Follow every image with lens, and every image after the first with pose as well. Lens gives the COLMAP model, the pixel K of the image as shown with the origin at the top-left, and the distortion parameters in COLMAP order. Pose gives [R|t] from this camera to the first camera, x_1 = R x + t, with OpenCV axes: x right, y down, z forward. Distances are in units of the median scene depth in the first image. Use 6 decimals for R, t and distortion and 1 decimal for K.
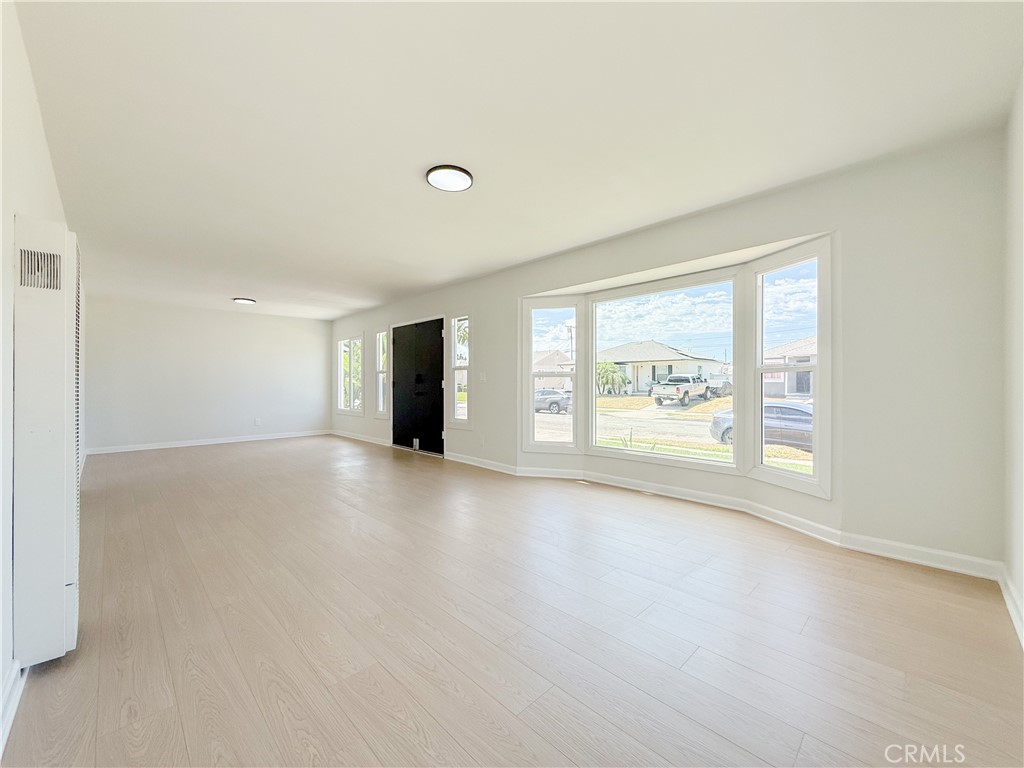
lens RADIAL K [[412.9, 0, 511.3], [0, 412.9, 381.8], [0, 0, 1]] dist [0.000296, 0.001615]
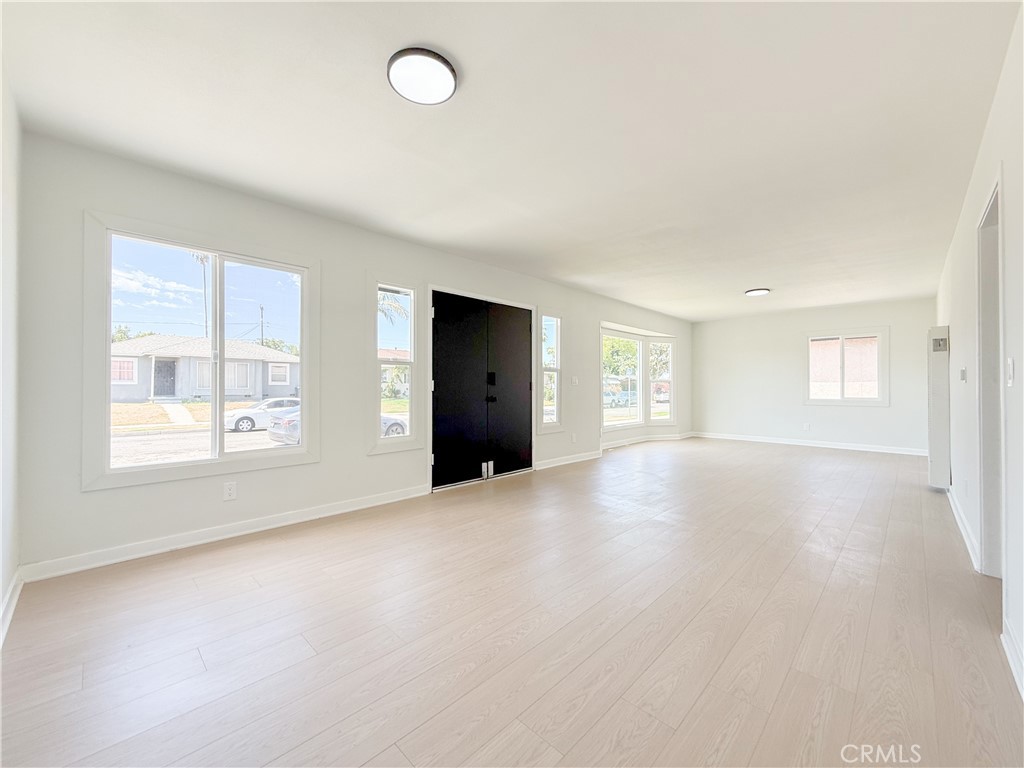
lens RADIAL K [[412.9, 0, 512.6], [0, 412.9, 386.8], [0, 0, 1]] dist [0.000296, 0.001615]
pose [[-0.013975, -0.001794, 0.999901, -0.953368], [-0.003404, 0.999993, 0.001746, 0.005260], [-0.999897, -0.003380, -0.013981, 0.971975]]
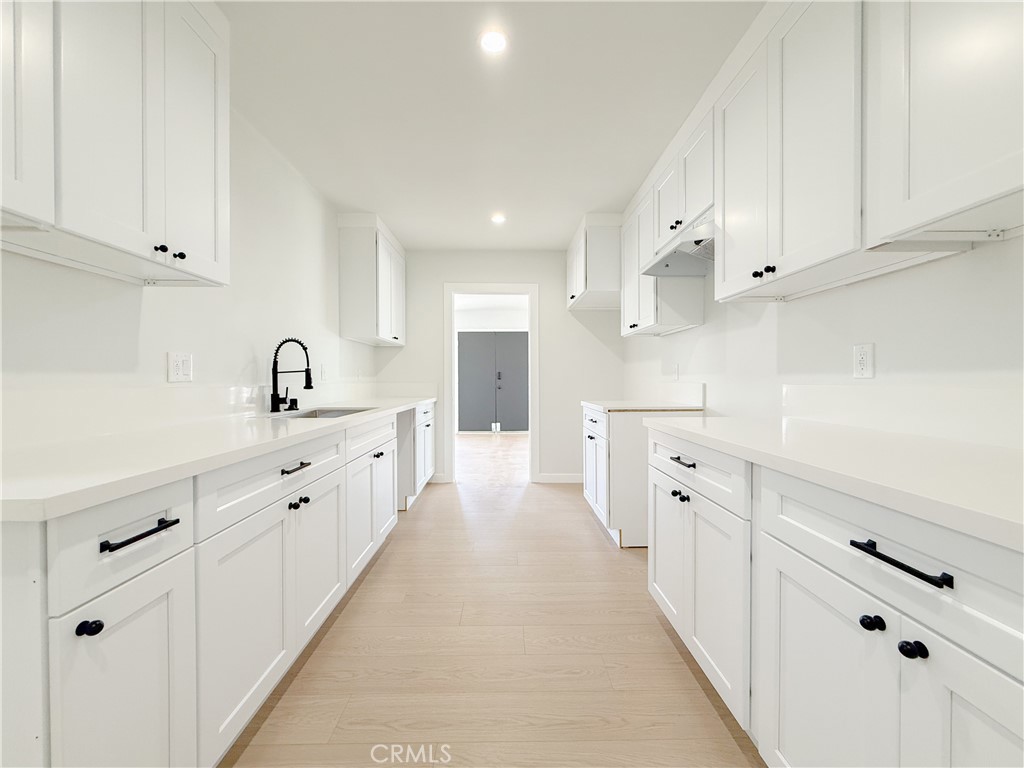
lens RADIAL K [[412.9, 0, 513.0], [0, 412.9, 380.4], [0, 0, 1]] dist [0.000296, 0.001615]
pose [[0.699418, -0.006959, 0.714679, -1.101328], [0.000062, 0.999953, 0.009677, -0.005097], [-0.714713, -0.006724, 0.699386, 0.081148]]
